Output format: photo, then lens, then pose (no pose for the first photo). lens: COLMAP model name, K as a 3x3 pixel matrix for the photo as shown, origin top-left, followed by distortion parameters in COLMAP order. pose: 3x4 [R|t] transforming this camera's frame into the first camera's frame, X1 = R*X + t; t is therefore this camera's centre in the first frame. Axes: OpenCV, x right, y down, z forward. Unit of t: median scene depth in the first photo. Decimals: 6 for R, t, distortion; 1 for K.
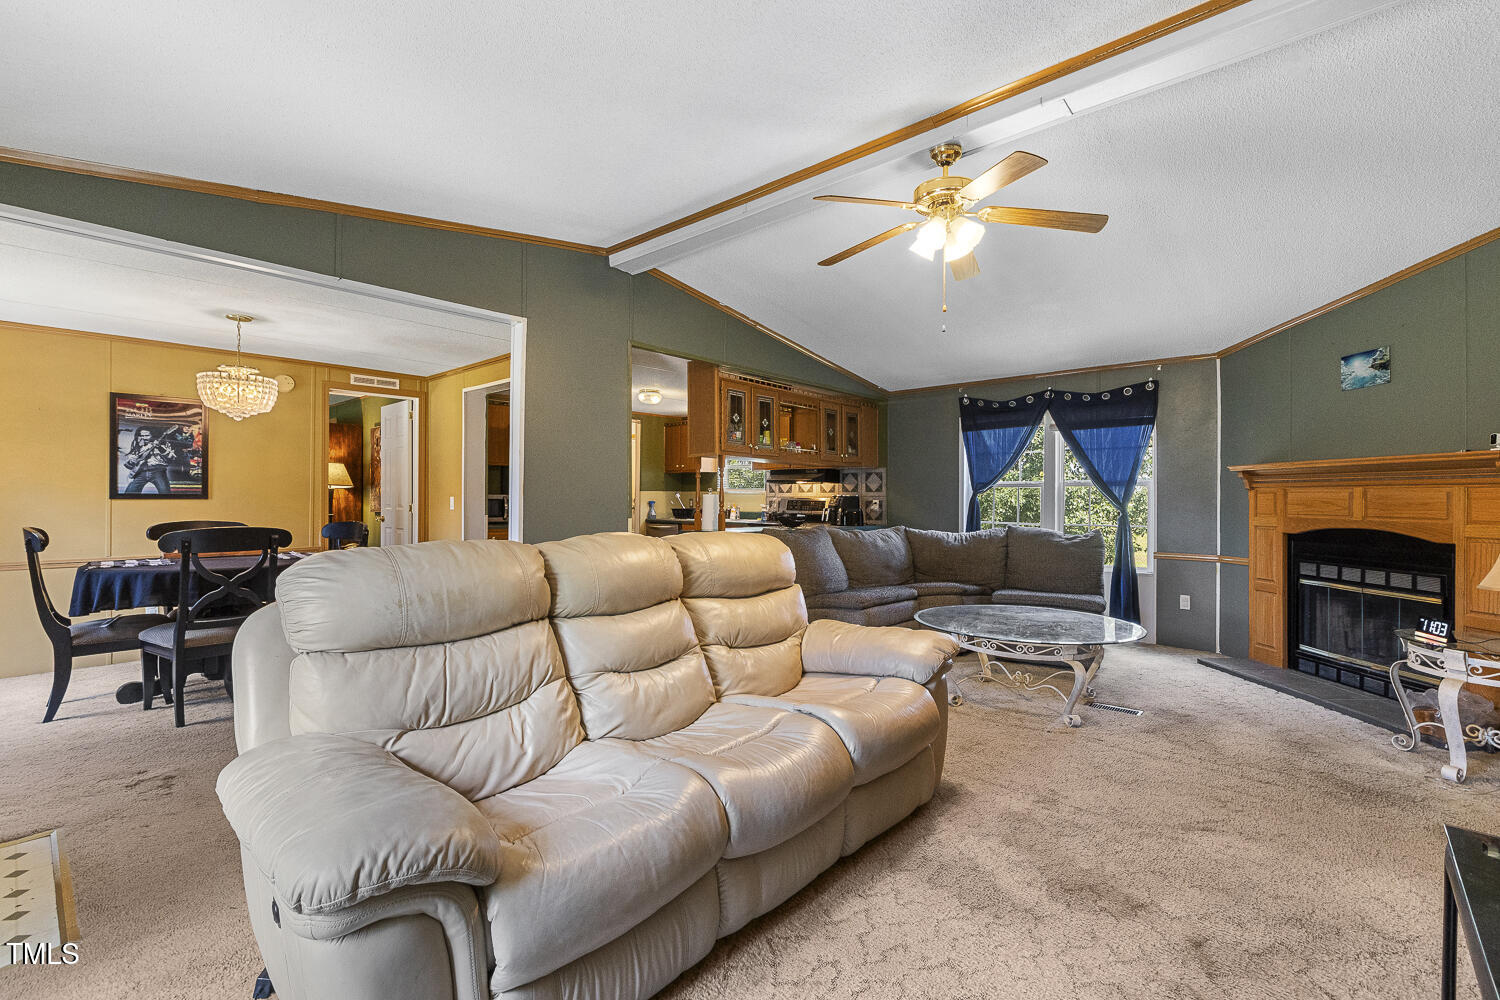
lens RADIAL K [[663.5, 0, 742.4], [0, 663.5, 497.6], [0, 0, 1]] dist [0.000177, -0.000206]
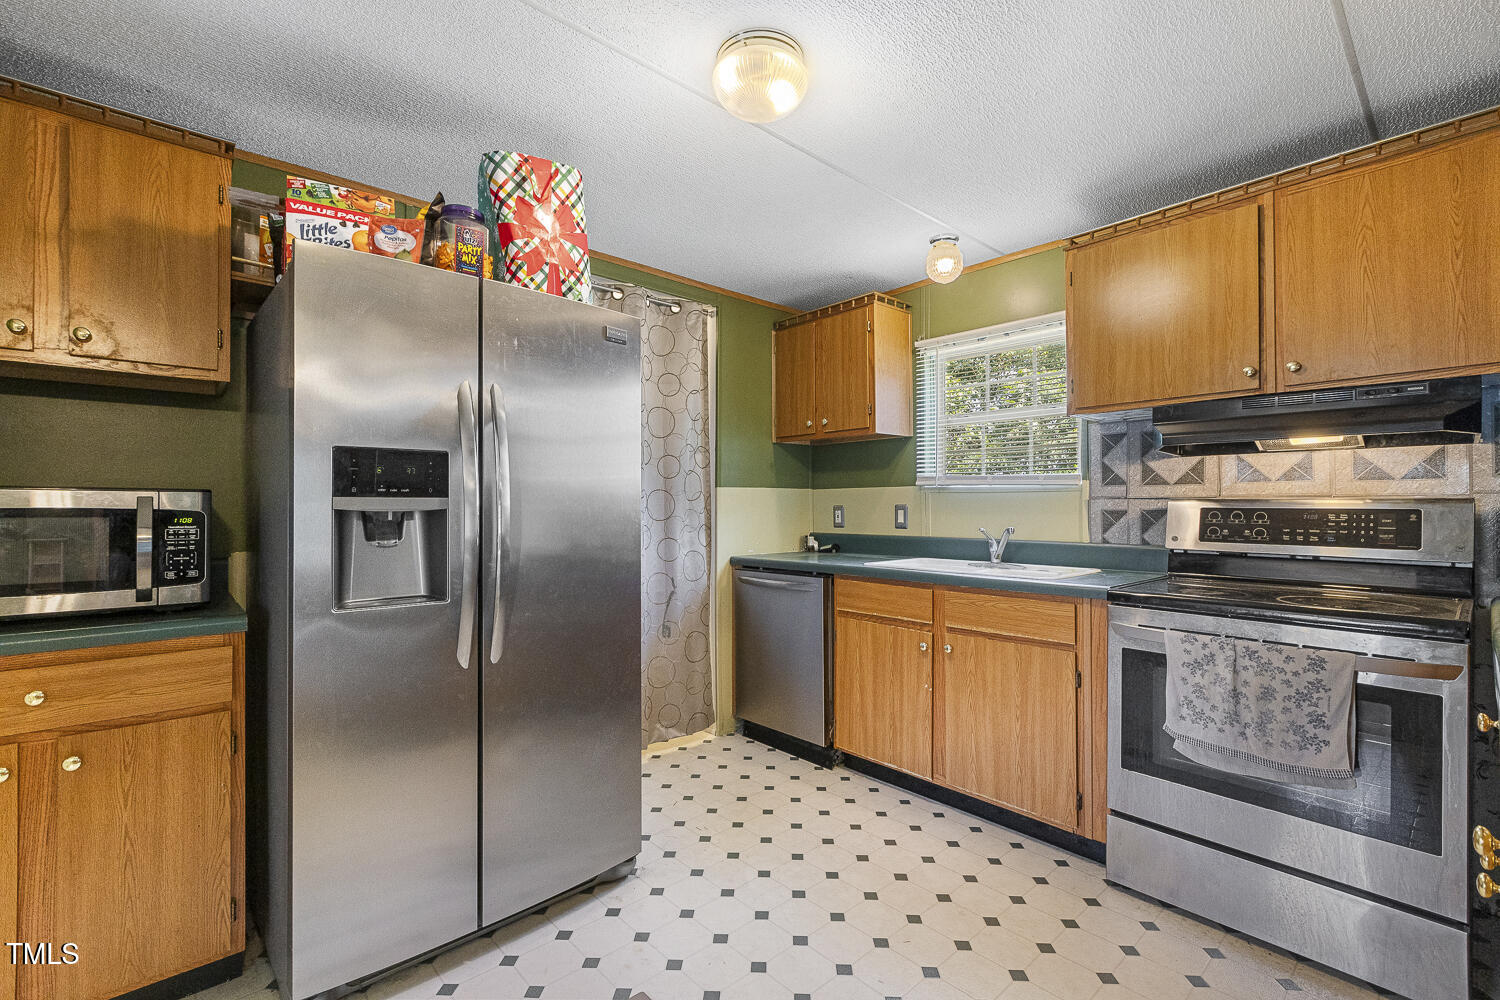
lens RADIAL K [[663.5, 0, 742.4], [0, 663.5, 497.6], [0, 0, 1]] dist [0.000177, -0.000206]
pose [[0.994769, -0.015369, -0.100985, -0.041645], [0.015353, 0.999882, -0.000937, -0.001522], [0.100987, -0.000618, 0.994888, 0.256925]]
